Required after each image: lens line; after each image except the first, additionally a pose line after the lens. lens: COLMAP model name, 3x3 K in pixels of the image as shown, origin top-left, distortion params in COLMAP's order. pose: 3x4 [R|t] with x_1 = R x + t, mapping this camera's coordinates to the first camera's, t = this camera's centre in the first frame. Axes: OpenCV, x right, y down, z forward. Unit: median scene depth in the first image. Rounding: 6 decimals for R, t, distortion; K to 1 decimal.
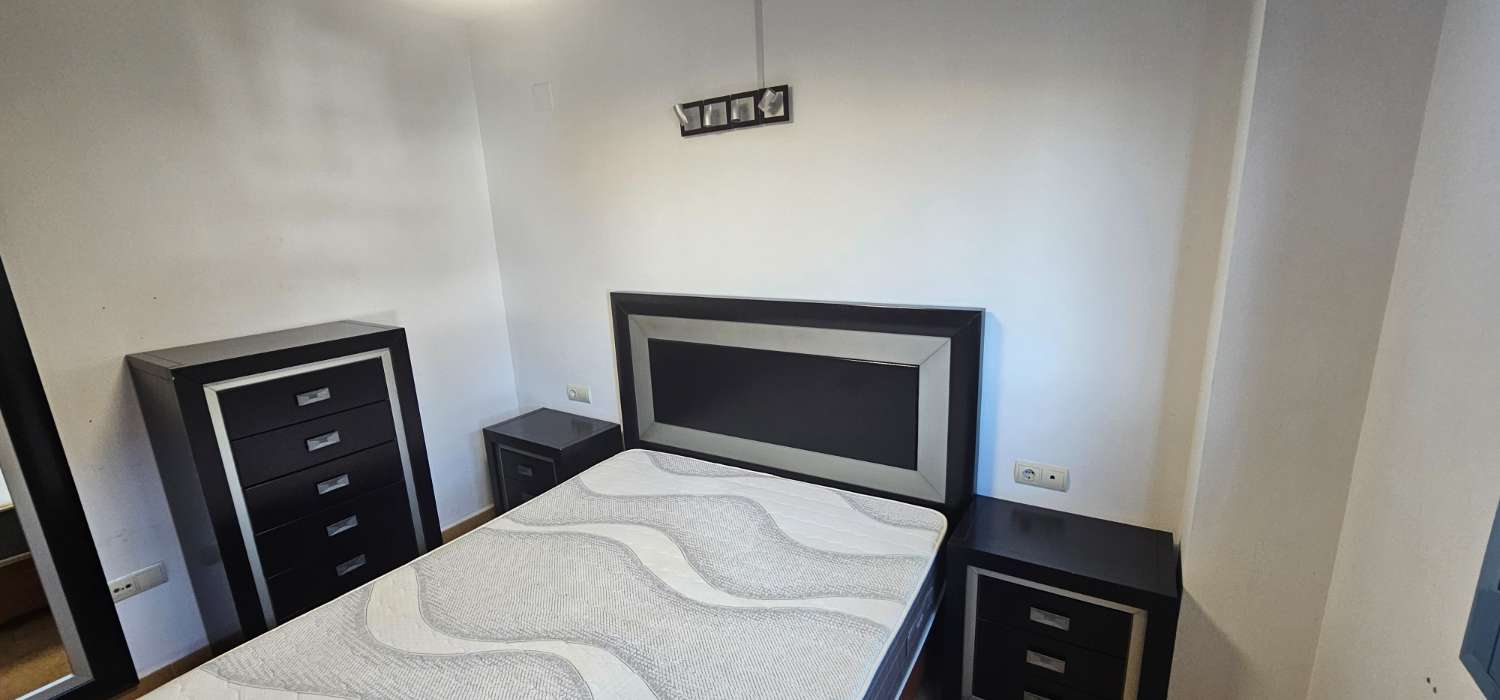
lens RADIAL K [[616.4, 0, 759.0], [0, 616.4, 349.4], [0, 0, 1]] dist [0.000995, -0.001326]
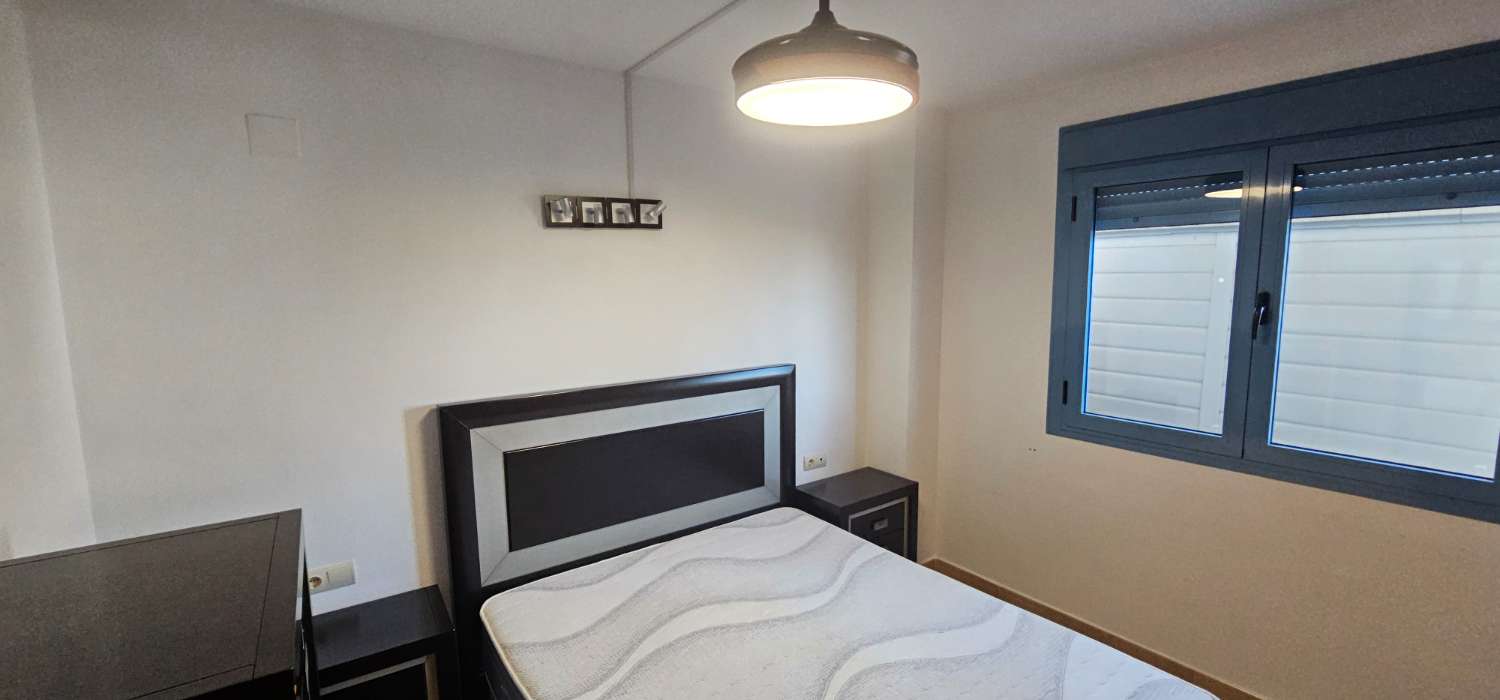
lens RADIAL K [[616.4, 0, 751.8], [0, 616.4, 357.7], [0, 0, 1]] dist [0.000995, -0.001326]
pose [[0.380185, -0.081061, 0.921352, -0.989778], [0.204140, 0.978940, 0.001892, -0.092665], [-0.902101, 0.187365, 0.388726, 0.421763]]
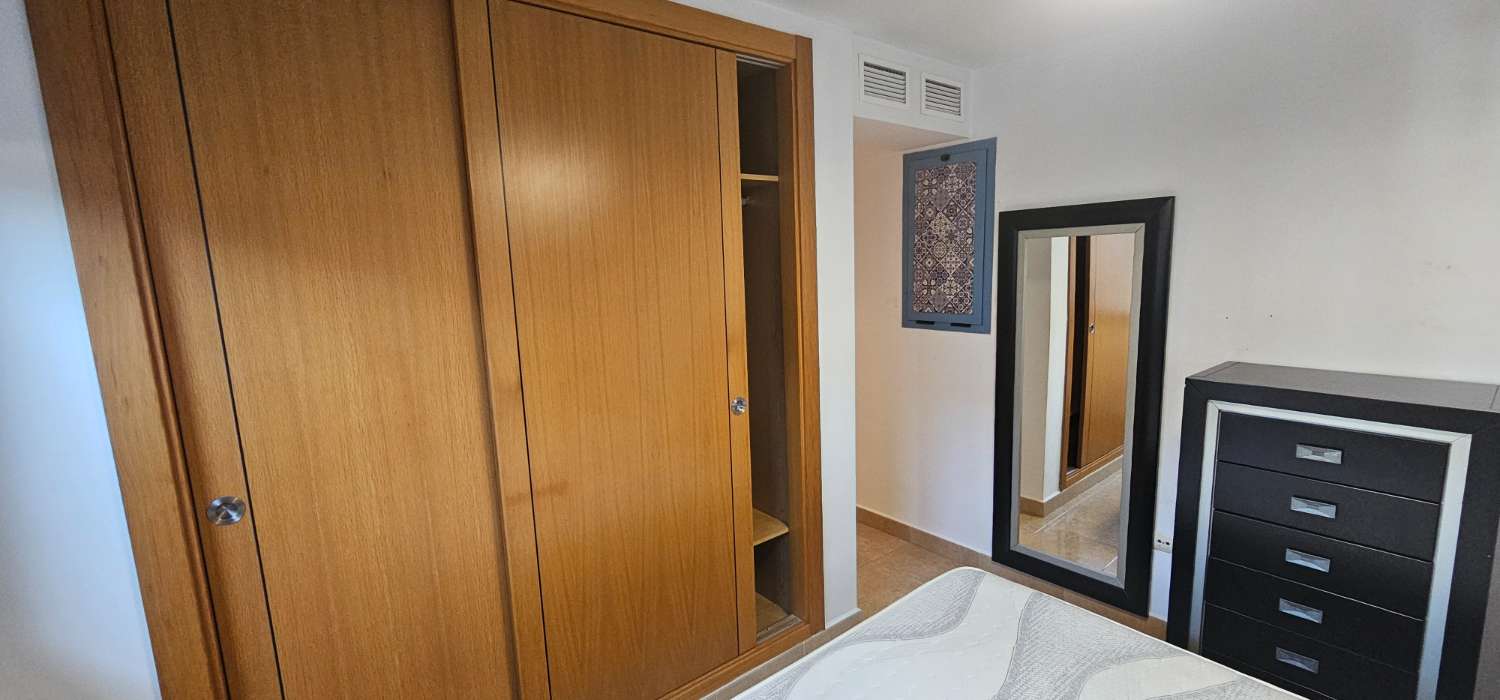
lens RADIAL K [[616.4, 0, 753.2], [0, 616.4, 348.7], [0, 0, 1]] dist [0.000995, -0.001326]
pose [[-0.314307, 0.185011, -0.931119, 0.277618], [-0.176294, 0.952389, 0.248747, -0.133258], [0.932808, 0.242334, -0.266726, 0.464755]]
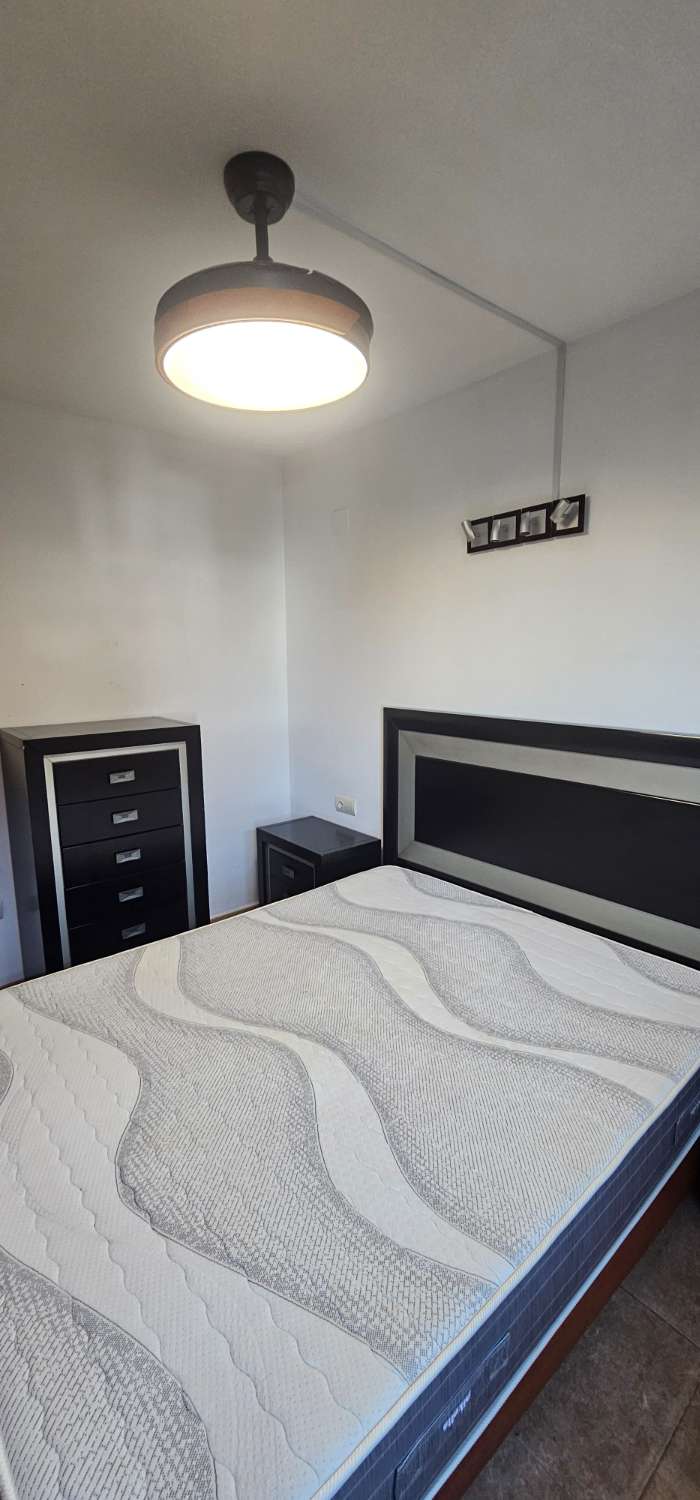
lens RADIAL K [[616.4, 0, 352.0], [0, 616.4, 751.9], [0, 0, 1]] dist [0.000995, -0.001326]
pose [[0.951386, 0.084086, -0.296299, 0.020180], [-0.100463, 0.994118, -0.040459, 0.033540], [0.291154, 0.068259, 0.954238, 0.026859]]
